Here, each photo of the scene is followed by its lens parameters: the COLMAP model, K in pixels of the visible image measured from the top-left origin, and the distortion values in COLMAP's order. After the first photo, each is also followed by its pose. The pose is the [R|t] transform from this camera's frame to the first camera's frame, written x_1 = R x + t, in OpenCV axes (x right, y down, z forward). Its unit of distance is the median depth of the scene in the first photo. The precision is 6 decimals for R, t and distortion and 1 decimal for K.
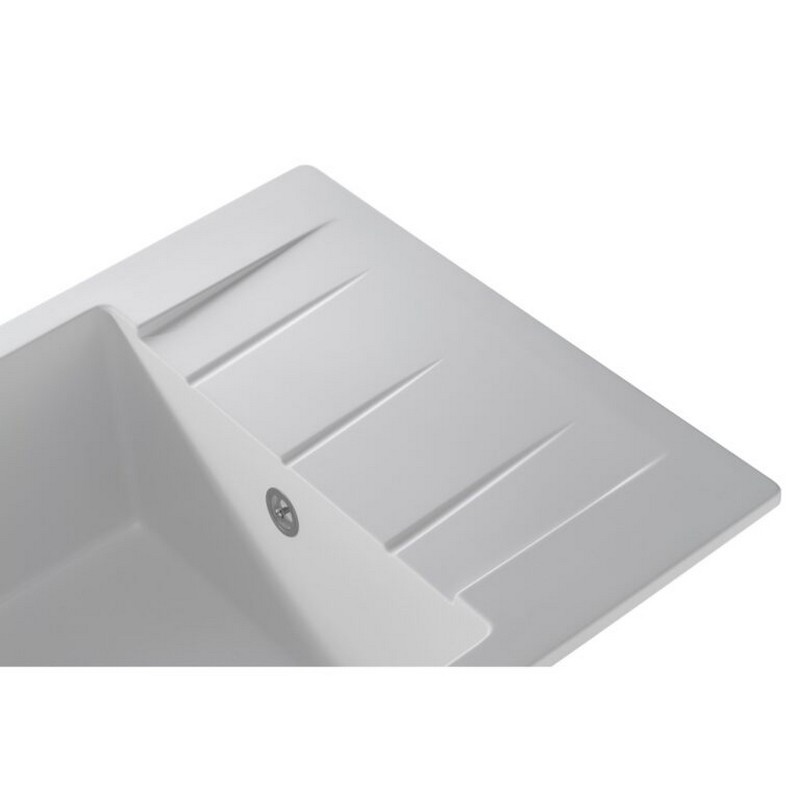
lens RADIAL K [[2904.7, 0, 400.0], [0, 2904.7, 400.0], [0, 0, 1]] dist [0.270163, 1.197318]
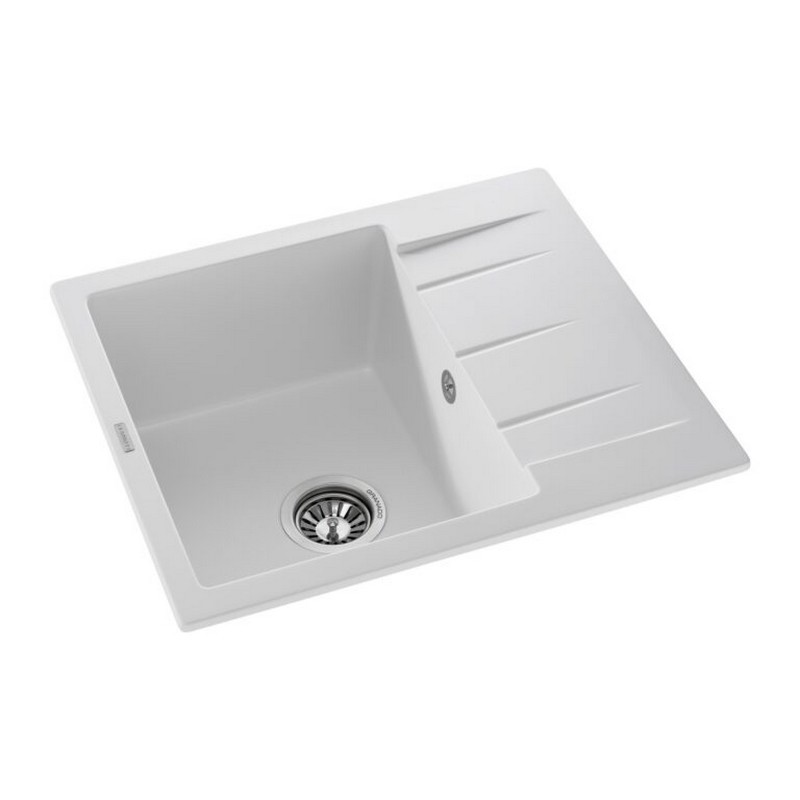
lens RADIAL K [[2904.7, 0, 400.0], [0, 2904.7, 400.0], [0, 0, 1]] dist [0.270163, 1.197318]
pose [[0.951289, 0.277245, -0.134852, 0.146296], [-0.271334, 0.960565, 0.060769, -0.041971], [0.146382, -0.021219, 0.989001, -0.539321]]
